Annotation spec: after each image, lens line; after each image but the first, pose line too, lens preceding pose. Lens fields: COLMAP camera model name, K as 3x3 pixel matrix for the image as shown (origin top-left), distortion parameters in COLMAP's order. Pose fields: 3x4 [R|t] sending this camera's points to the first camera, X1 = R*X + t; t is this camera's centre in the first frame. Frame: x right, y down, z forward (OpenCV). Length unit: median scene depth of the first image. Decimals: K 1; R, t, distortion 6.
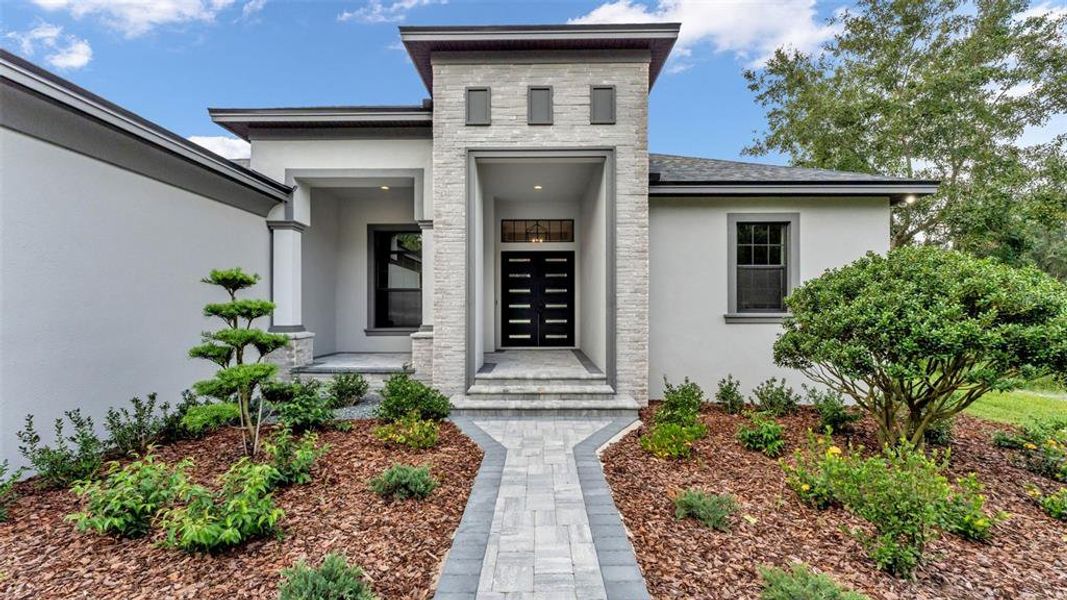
lens RADIAL K [[432.1, 0, 524.4], [0, 432.1, 304.7], [0, 0, 1]] dist [0.000678, -0.000028]
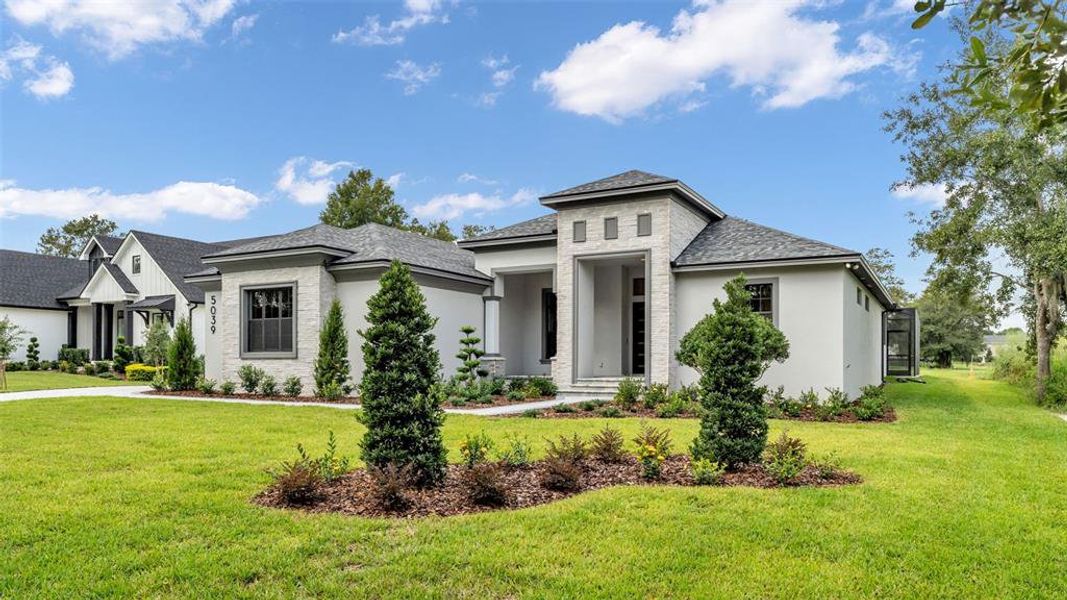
lens RADIAL K [[716.7, 0, 534.5], [0, 716.7, 350.0], [0, 0, 1]] dist [-0.000130, 0.000143]
pose [[0.880775, -0.006698, -0.473487, 1.157494], [0.002386, 0.999950, -0.009707, 0.071260], [0.473528, 0.007420, 0.880747, -1.754908]]
